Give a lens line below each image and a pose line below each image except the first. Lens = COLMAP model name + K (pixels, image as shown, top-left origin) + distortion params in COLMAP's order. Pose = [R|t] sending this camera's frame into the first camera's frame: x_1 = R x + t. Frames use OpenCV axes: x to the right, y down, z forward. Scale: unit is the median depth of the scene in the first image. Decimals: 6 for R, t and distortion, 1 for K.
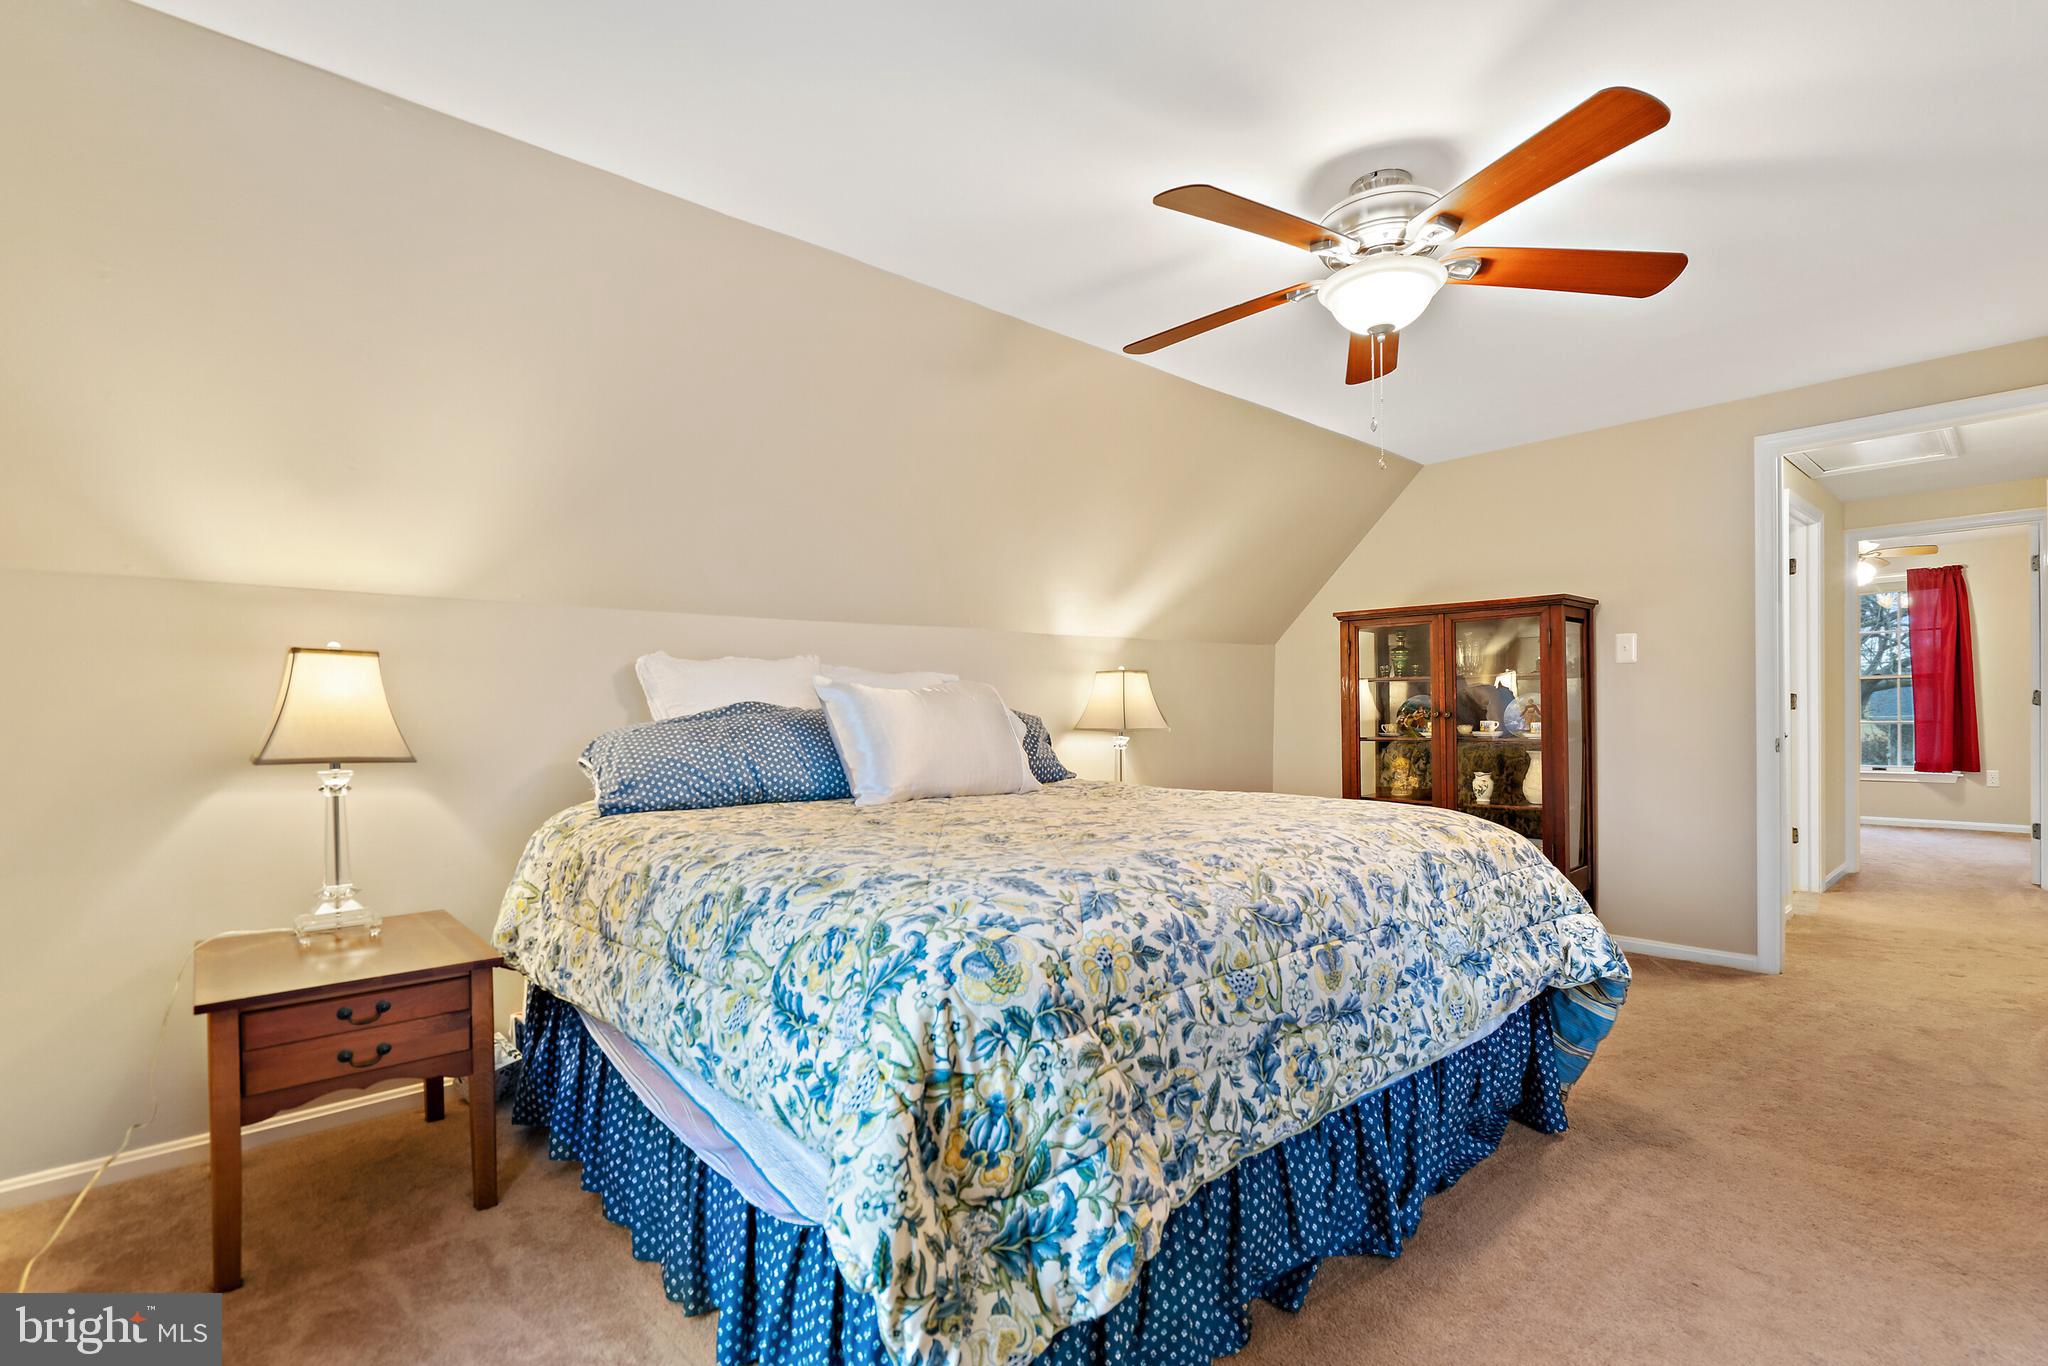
lens RADIAL K [[928.6, 0, 1020.5], [0, 928.6, 686.5], [0, 0, 1]] dist [-0.002943, 0.000914]
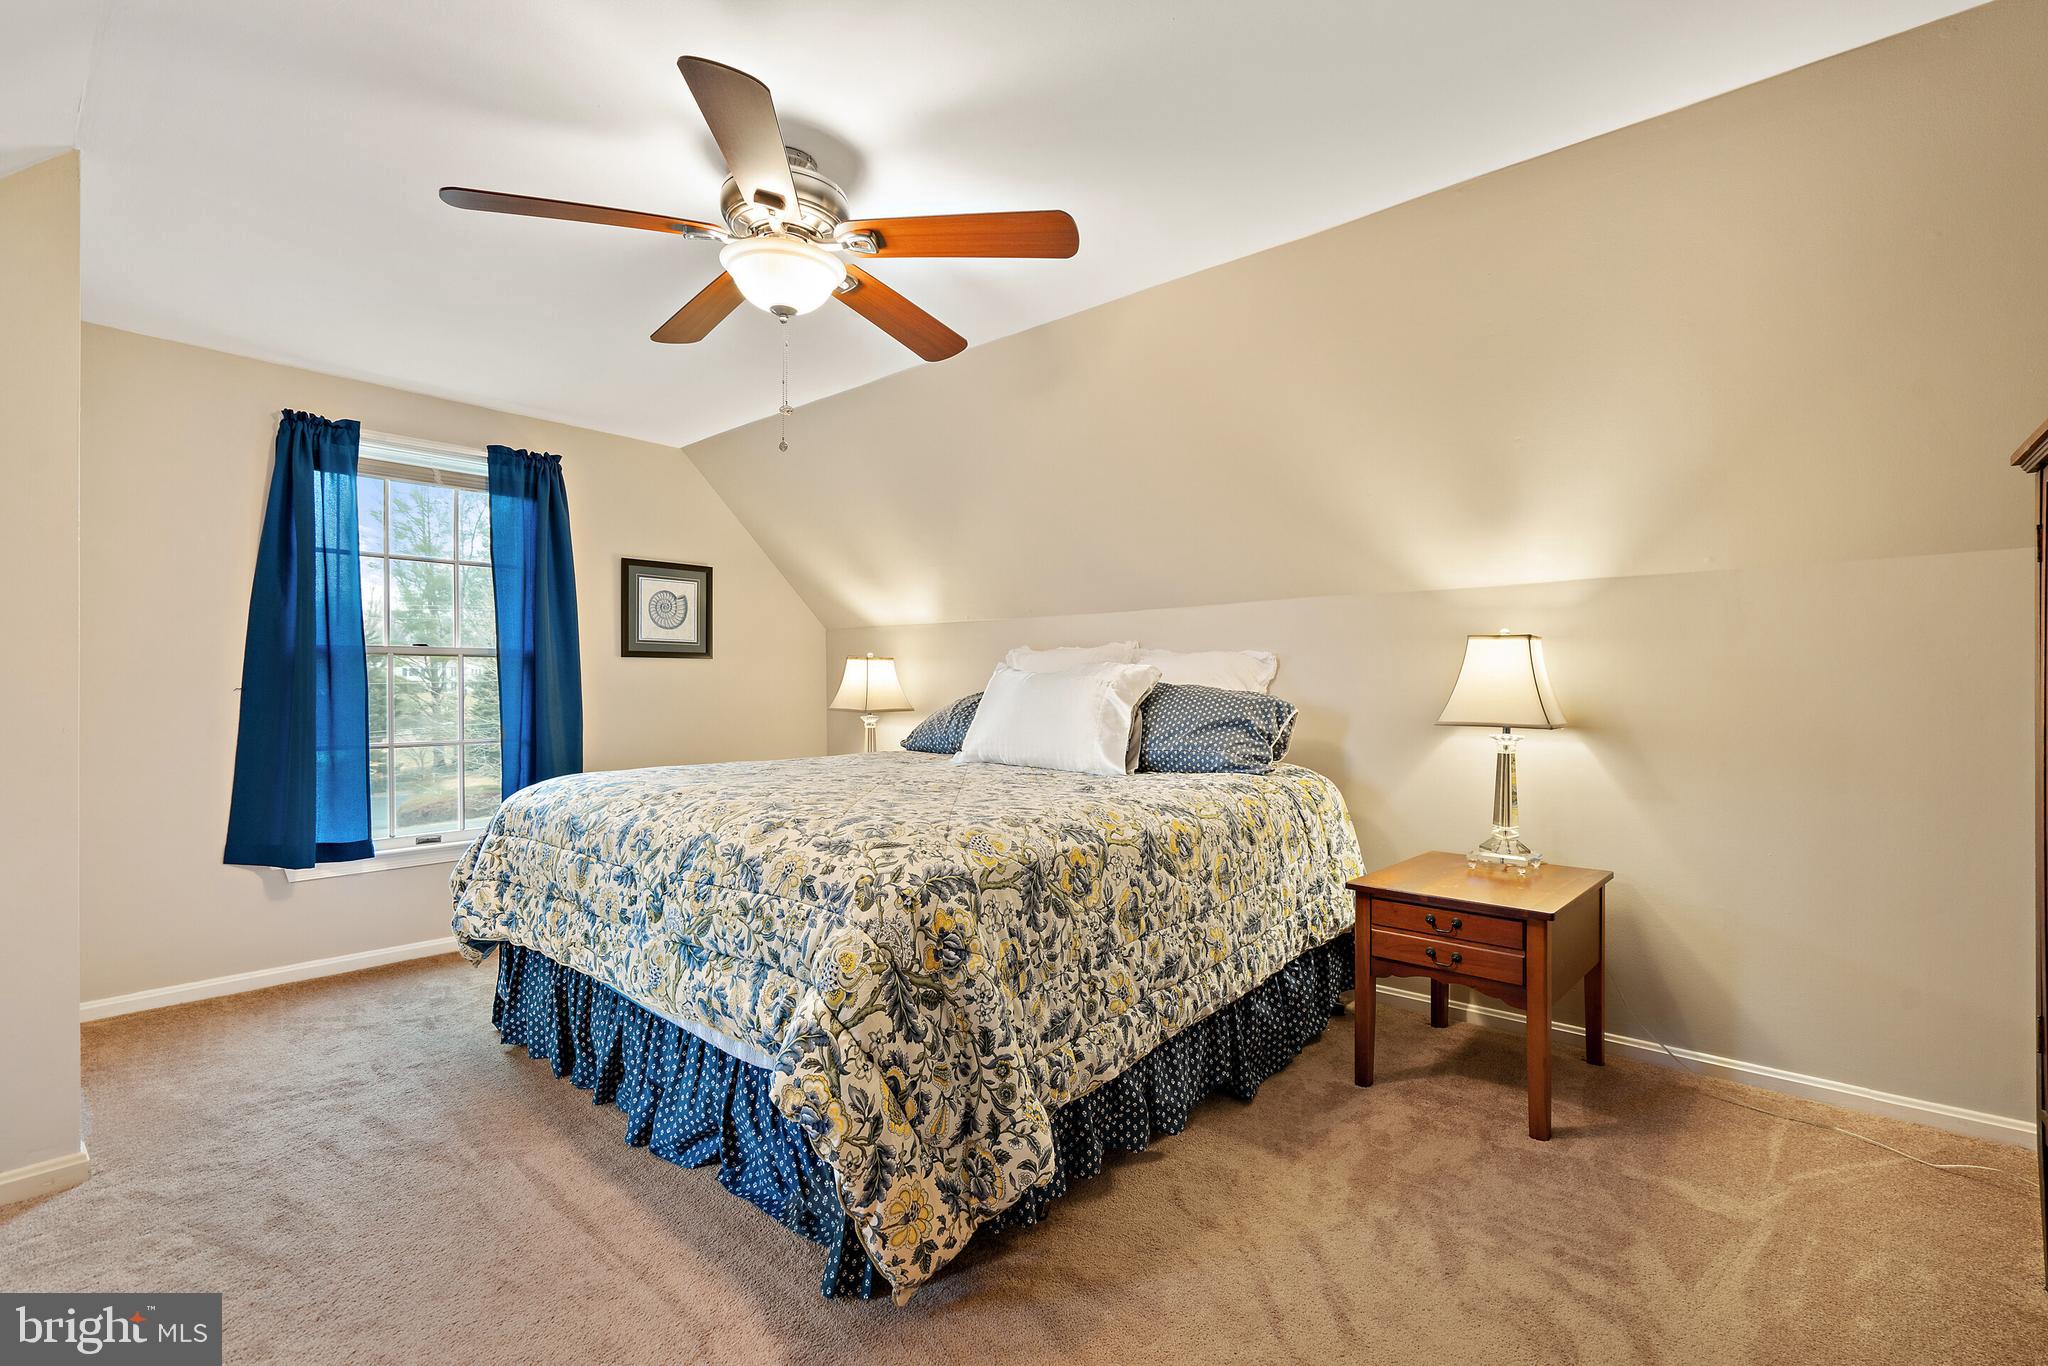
lens RADIAL K [[928.6, 0, 1020.5], [0, 928.6, 686.5], [0, 0, 1]] dist [-0.002943, 0.000914]
pose [[0.122424, 0.007979, -0.992446, 1.577721], [0.019542, 0.999754, 0.010449, 0.012710], [0.992285, -0.020673, 0.122238, 1.291162]]
